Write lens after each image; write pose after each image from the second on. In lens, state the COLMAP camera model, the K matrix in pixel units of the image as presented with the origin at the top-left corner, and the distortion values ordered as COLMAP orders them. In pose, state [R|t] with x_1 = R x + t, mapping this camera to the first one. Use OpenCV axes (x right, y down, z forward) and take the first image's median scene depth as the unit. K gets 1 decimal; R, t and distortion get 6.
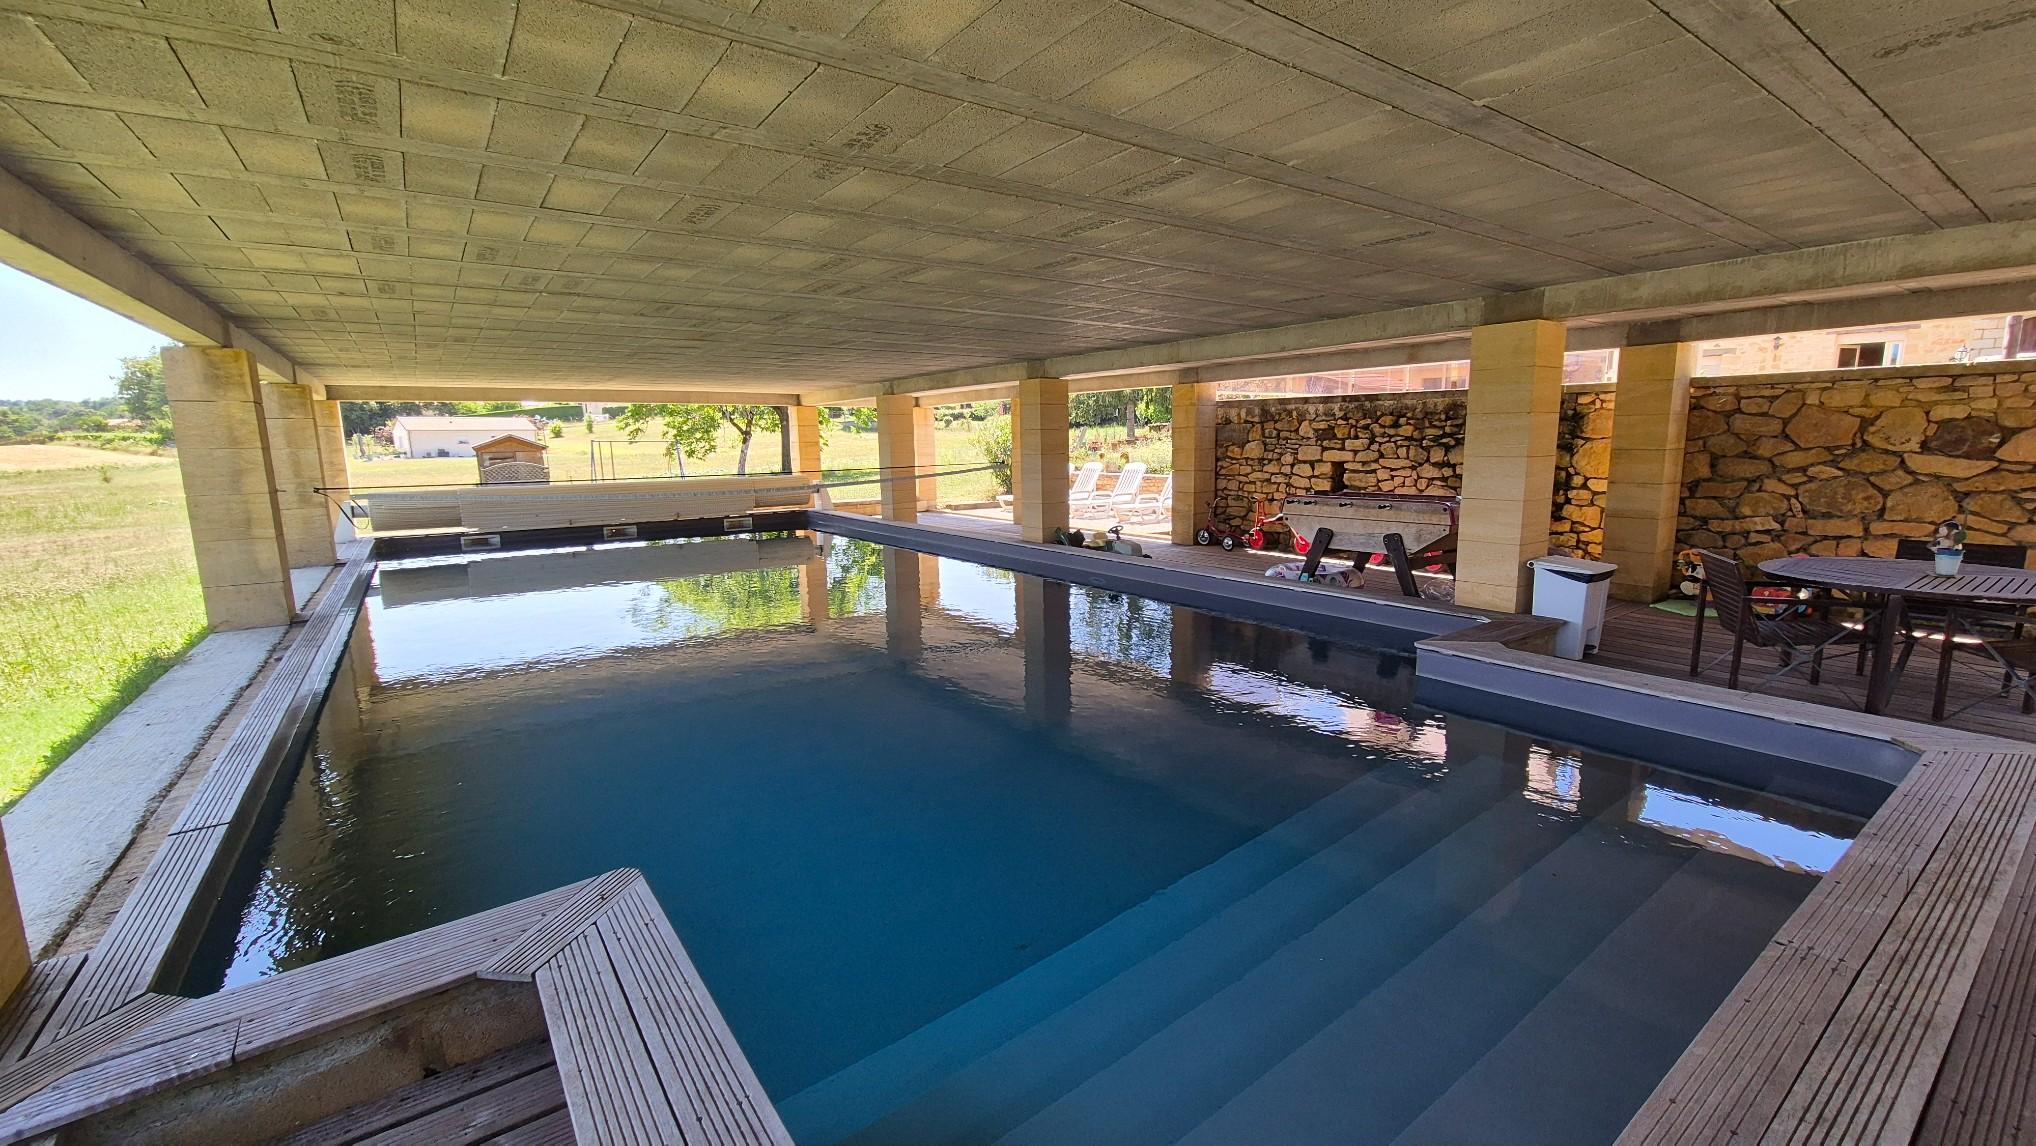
lens RADIAL K [[834.2, 0, 1049.9], [0, 834.2, 573.8], [0, 0, 1]] dist [-0.001189, 0.000119]
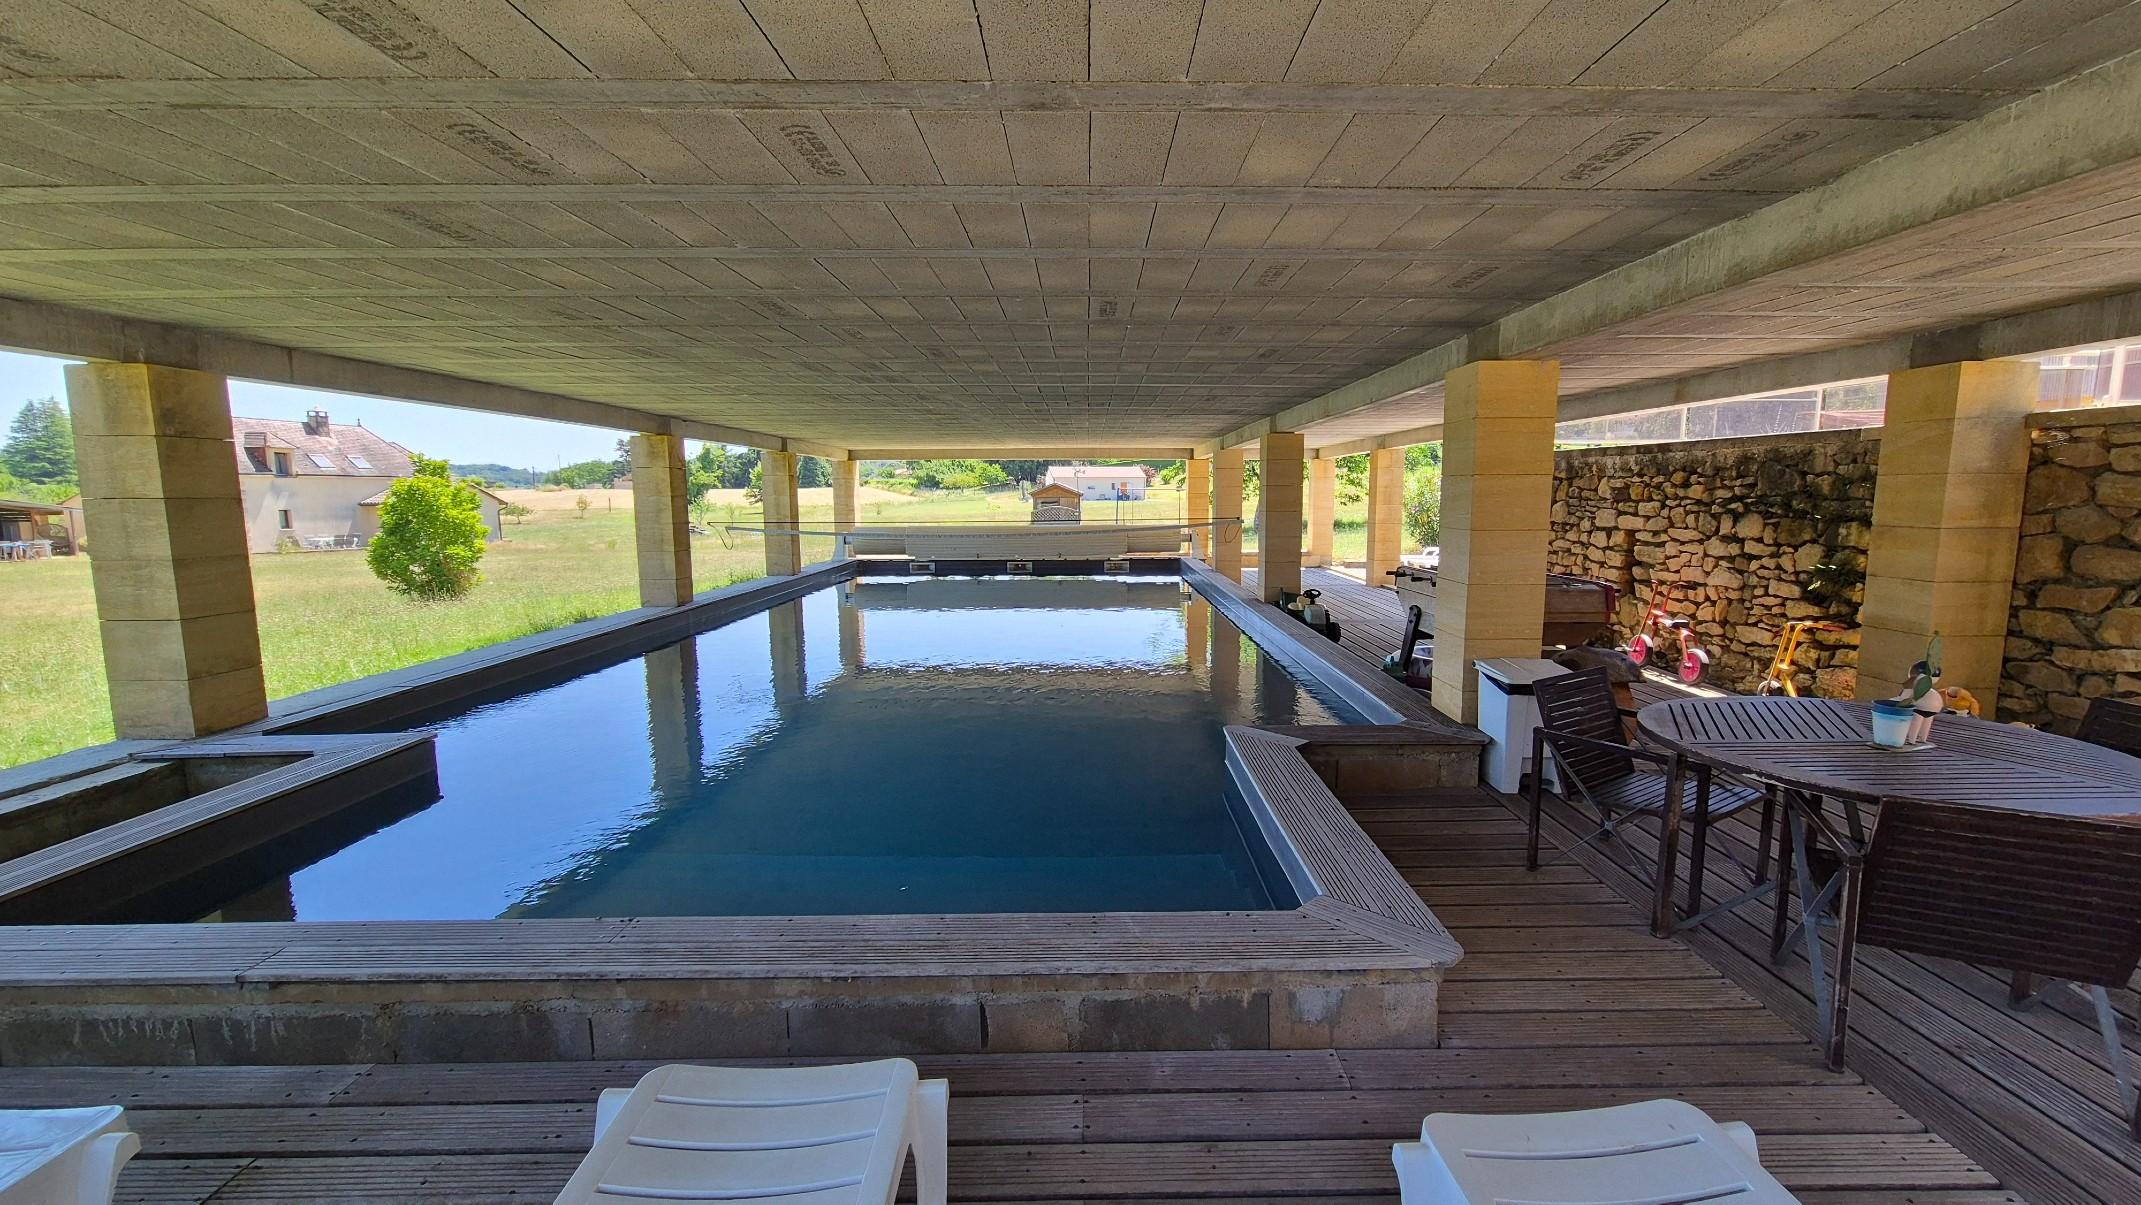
lens RADIAL K [[877.2, 0, 1104.1], [0, 877.2, 603.3], [0, 0, 1]] dist [-0.001189, 0.000119]
pose [[0.811584, 0.085181, -0.577993, 0.441955], [-0.102278, 0.994751, 0.002987, -0.020177], [0.575214, 0.056692, 0.816036, 0.061476]]
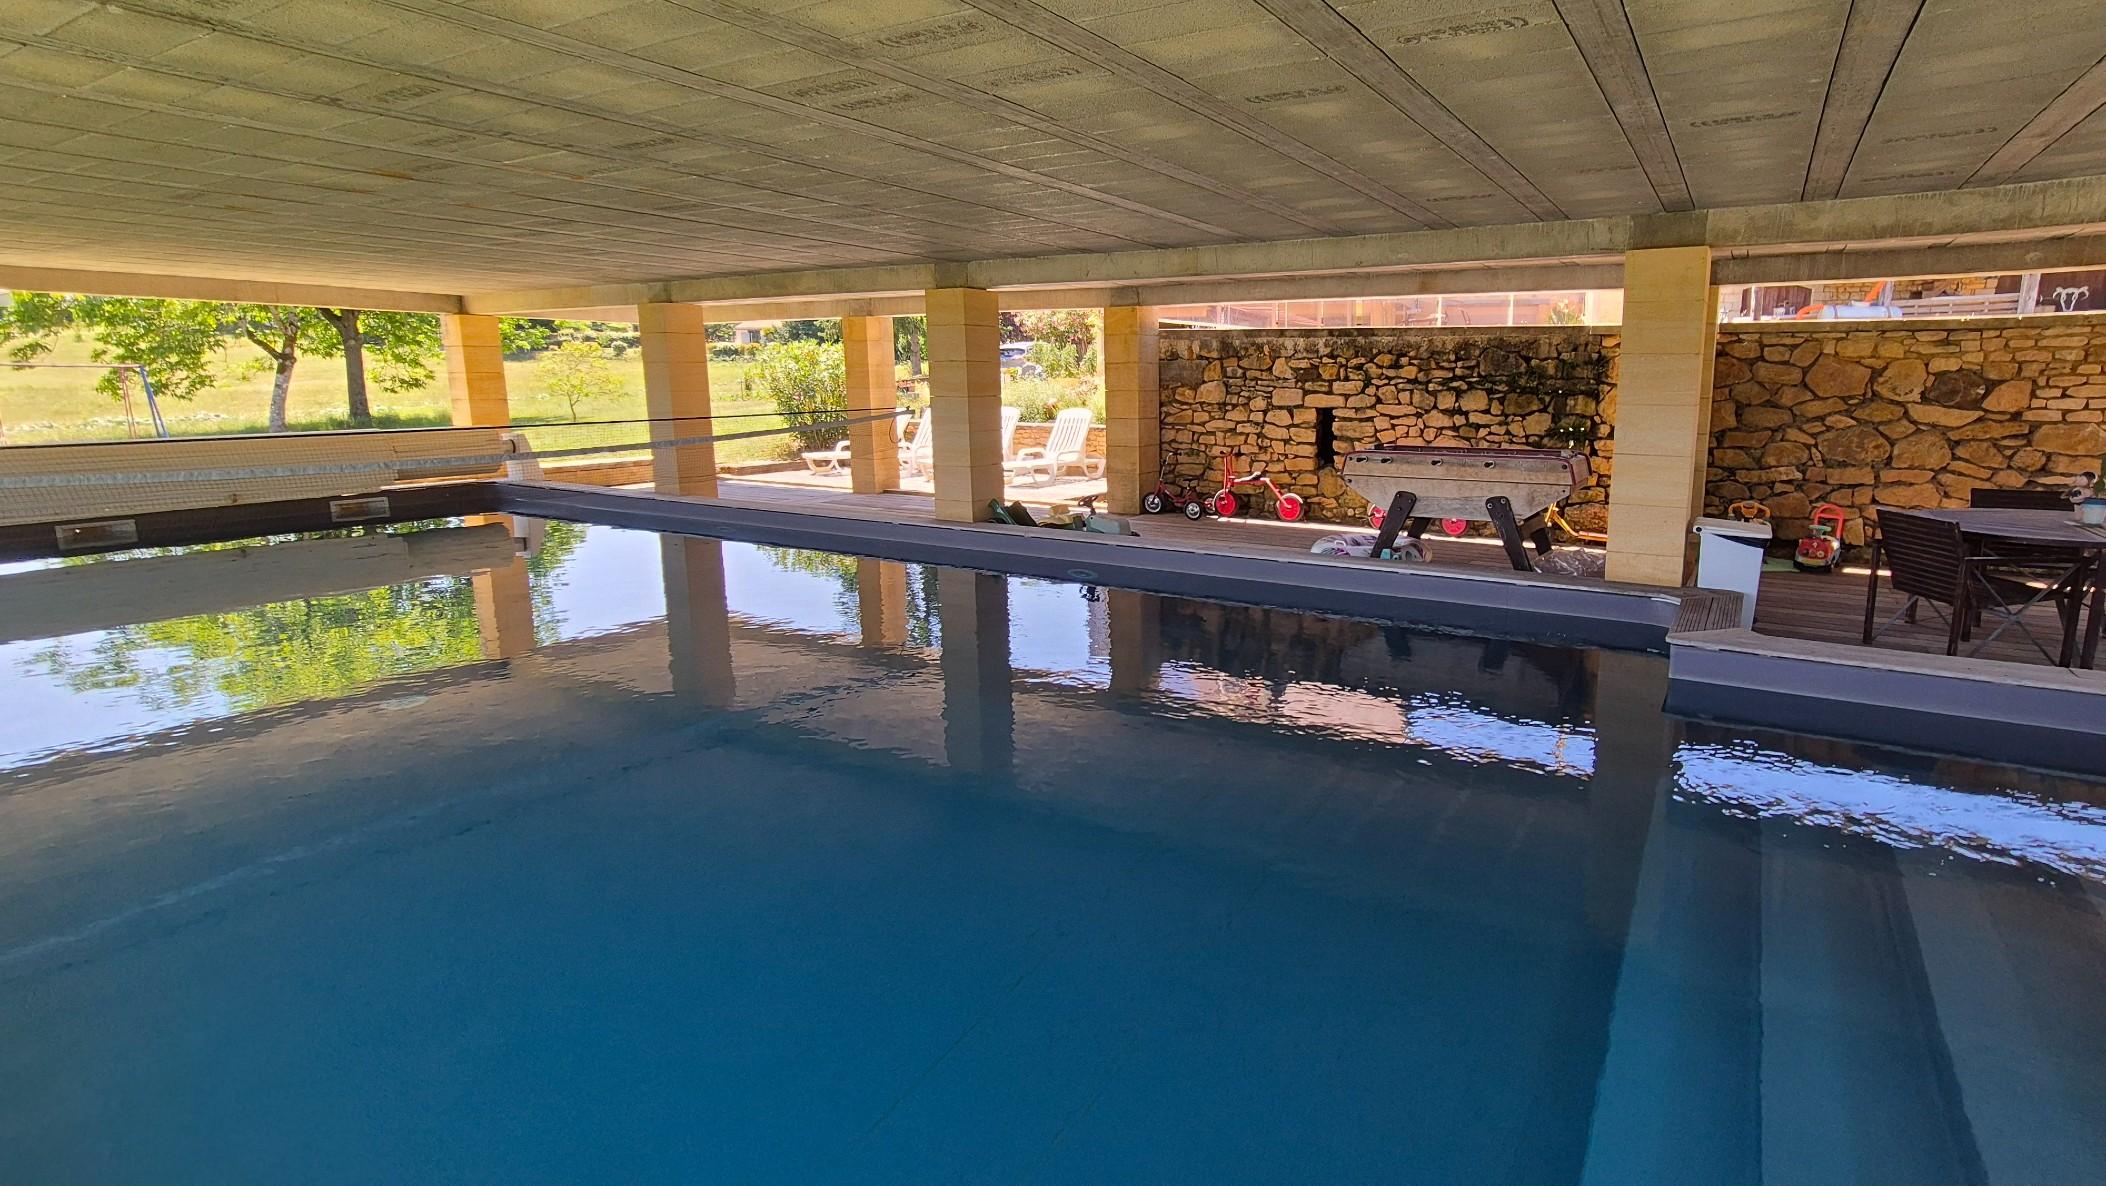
lens RADIAL K [[965.9, 0, 1222.8], [0, 965.9, 530.0], [0, 0, 1]] dist [-0.010180, 0.006172]
pose [[0.903224, -0.050481, 0.426190, -0.170108], [0.052400, 0.998600, 0.007231, -0.025820], [-0.425958, 0.015801, 0.904605, 0.179625]]
